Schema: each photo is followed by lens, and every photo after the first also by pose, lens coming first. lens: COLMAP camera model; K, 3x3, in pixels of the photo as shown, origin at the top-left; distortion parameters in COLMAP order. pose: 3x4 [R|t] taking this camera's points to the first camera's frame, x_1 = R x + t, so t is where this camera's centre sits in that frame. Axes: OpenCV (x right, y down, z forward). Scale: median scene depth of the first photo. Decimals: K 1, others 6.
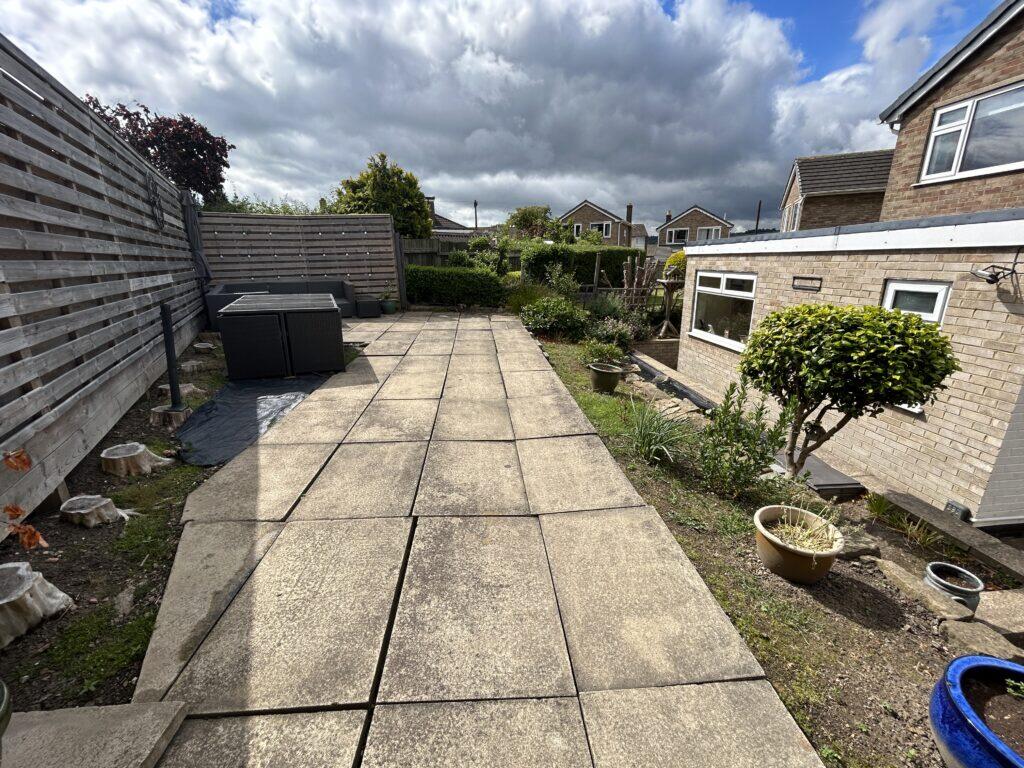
lens RADIAL K [[416.5, 0, 510.7], [0, 416.5, 382.7], [0, 0, 1]] dist [-0.000539, 0.000425]
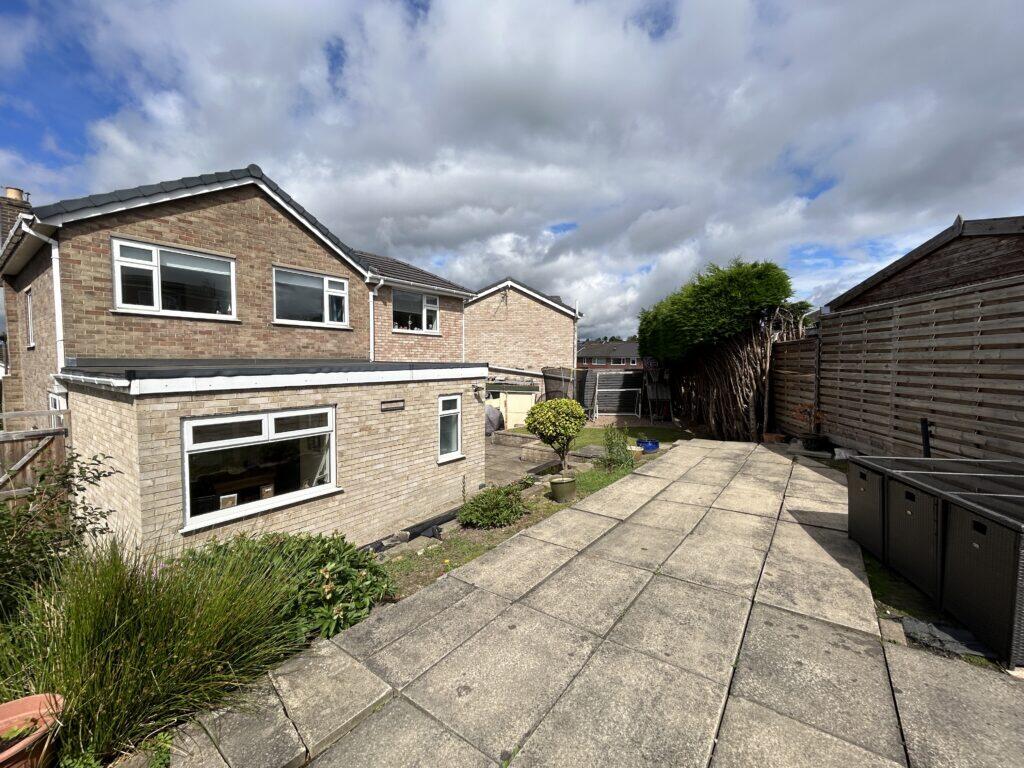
lens RADIAL K [[416.5, 0, 510.7], [0, 416.5, 382.7], [0, 0, 1]] dist [-0.000539, 0.000425]
pose [[-0.749079, -0.016764, 0.662268, -0.306380], [0.201805, 0.946395, 0.252213, -0.438697], [-0.630995, 0.322576, -0.705542, 1.311810]]
